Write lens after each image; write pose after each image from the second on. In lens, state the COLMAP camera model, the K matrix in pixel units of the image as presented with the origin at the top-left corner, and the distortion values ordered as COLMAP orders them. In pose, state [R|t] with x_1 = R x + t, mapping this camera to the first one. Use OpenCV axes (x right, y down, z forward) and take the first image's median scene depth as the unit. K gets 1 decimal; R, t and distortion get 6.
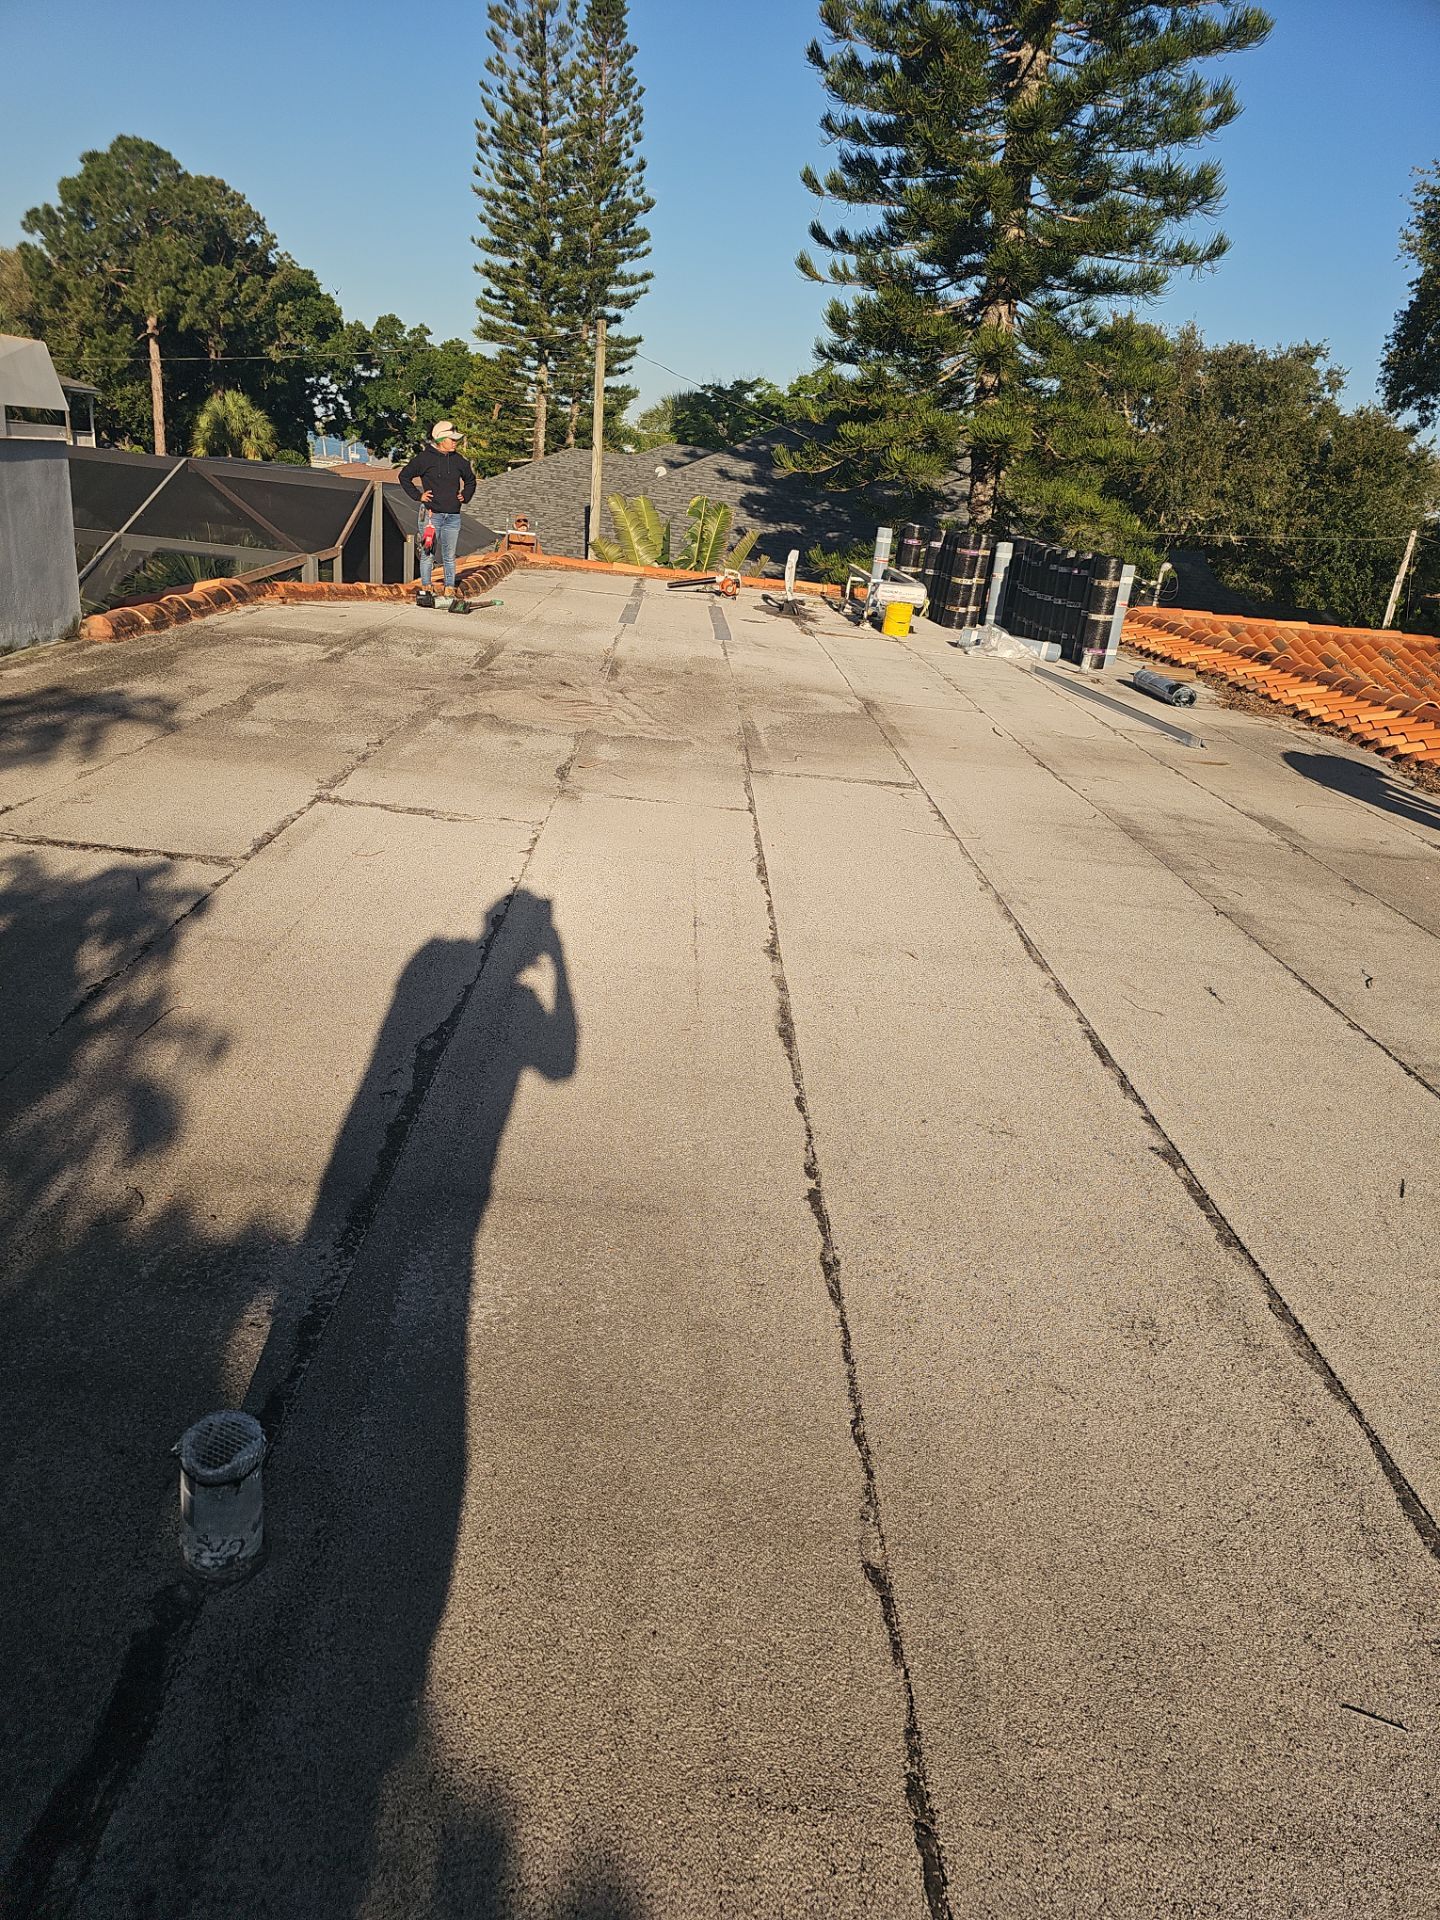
lens RADIAL K [[1283.4, 0, 750.7], [0, 1283.4, 985.2], [0, 0, 1]] dist [0.065398, -0.045241]
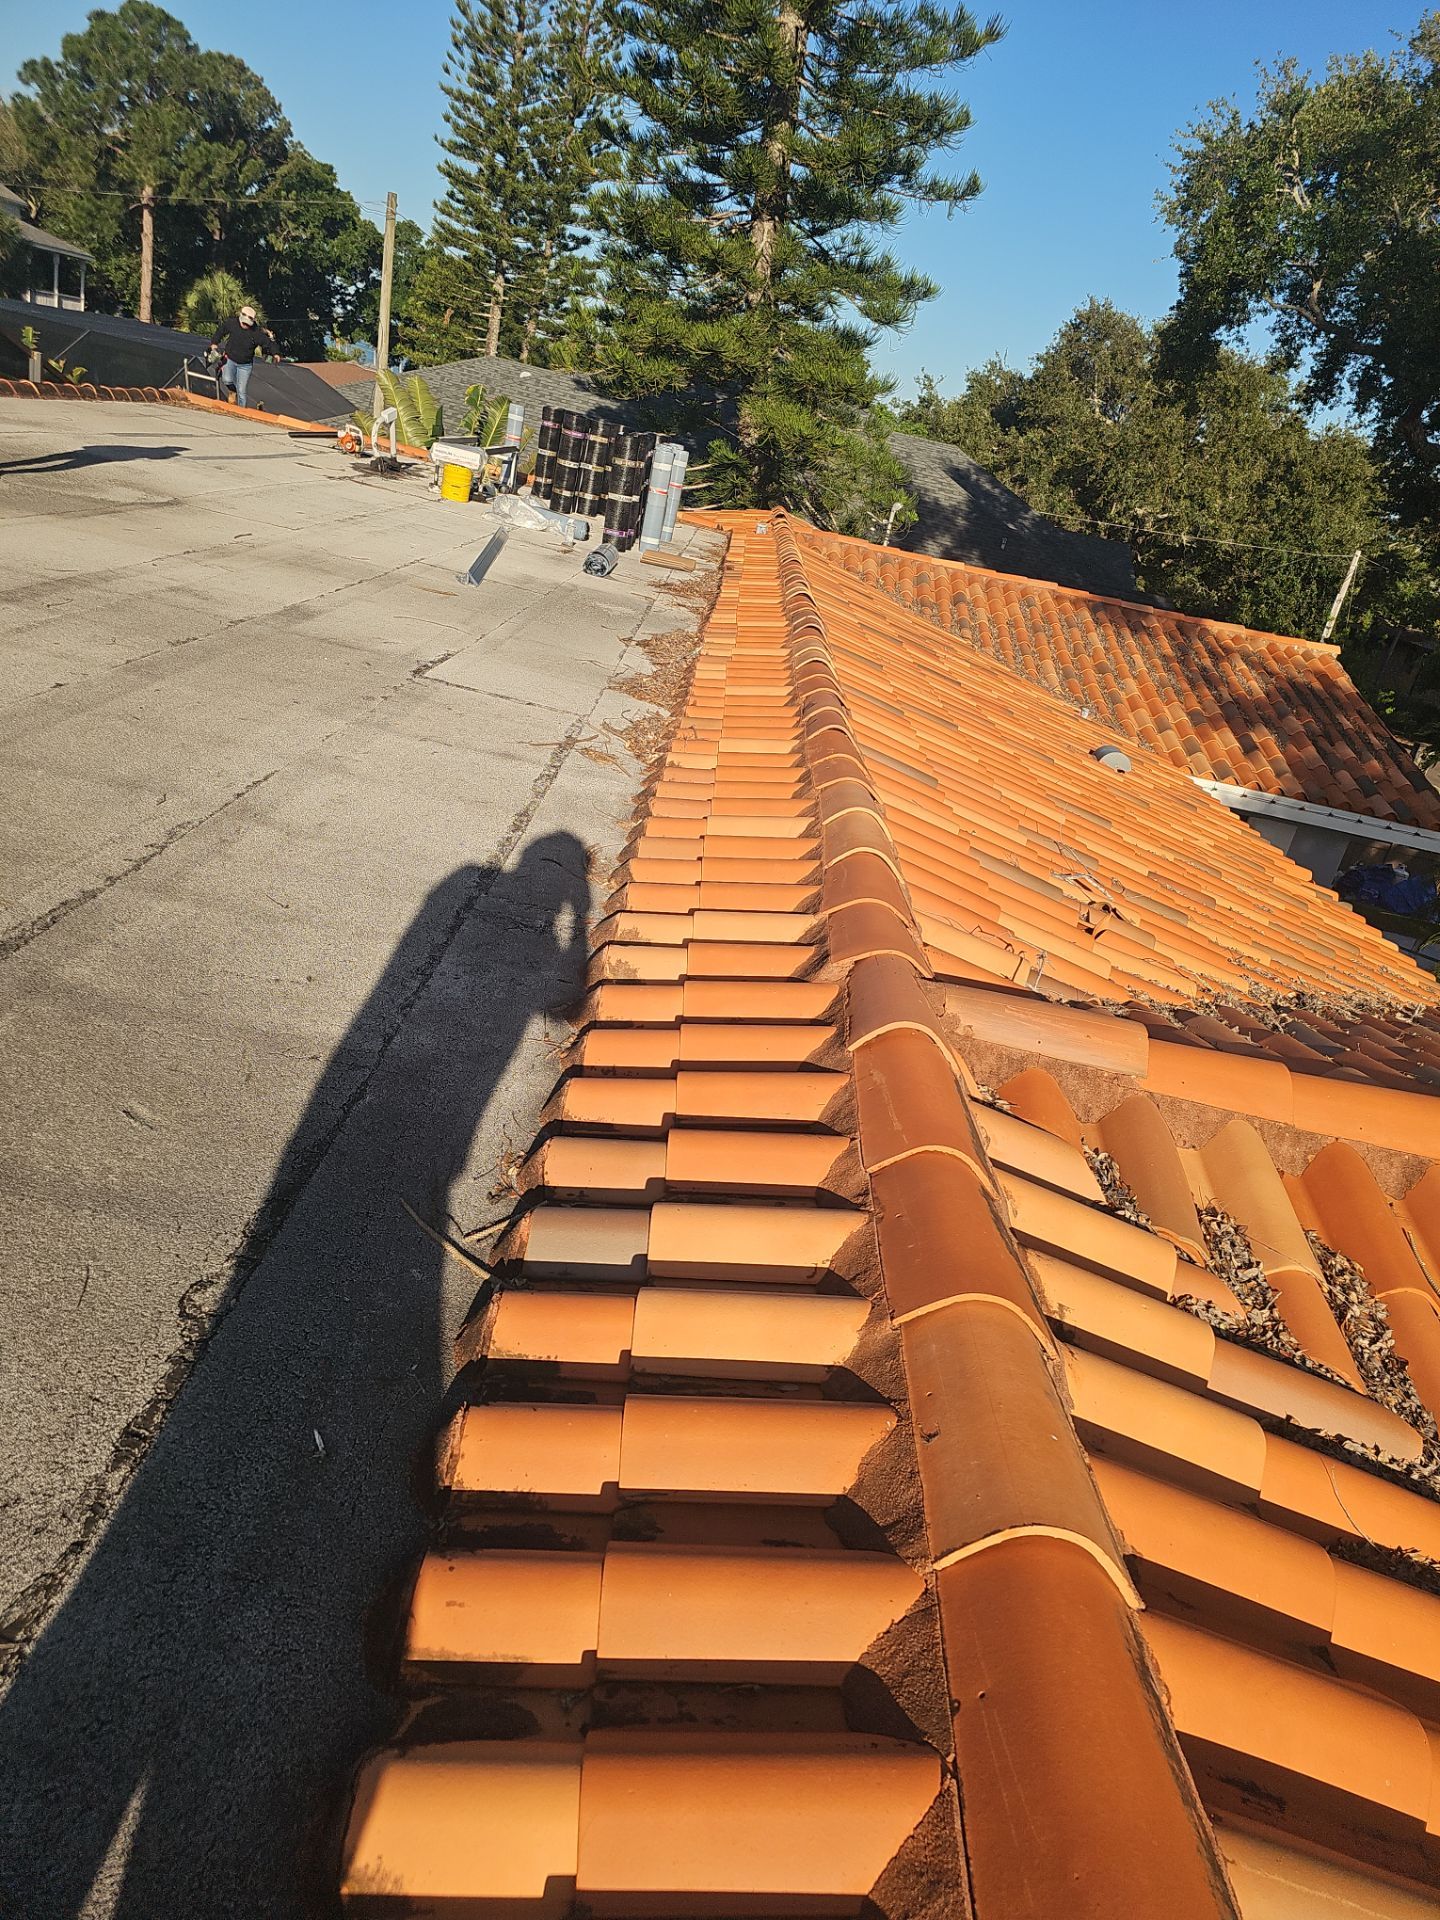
lens RADIAL K [[1281.6, 0, 825.1], [0, 1281.6, 961.5], [0, 0, 1]] dist [0.065770, -0.028657]
pose [[0.993037, 0.117802, 0.000732, 0.123462], [-0.117800, 0.993034, -0.002558, 0.012610], [-0.001028, 0.002454, 0.999996, 0.006232]]
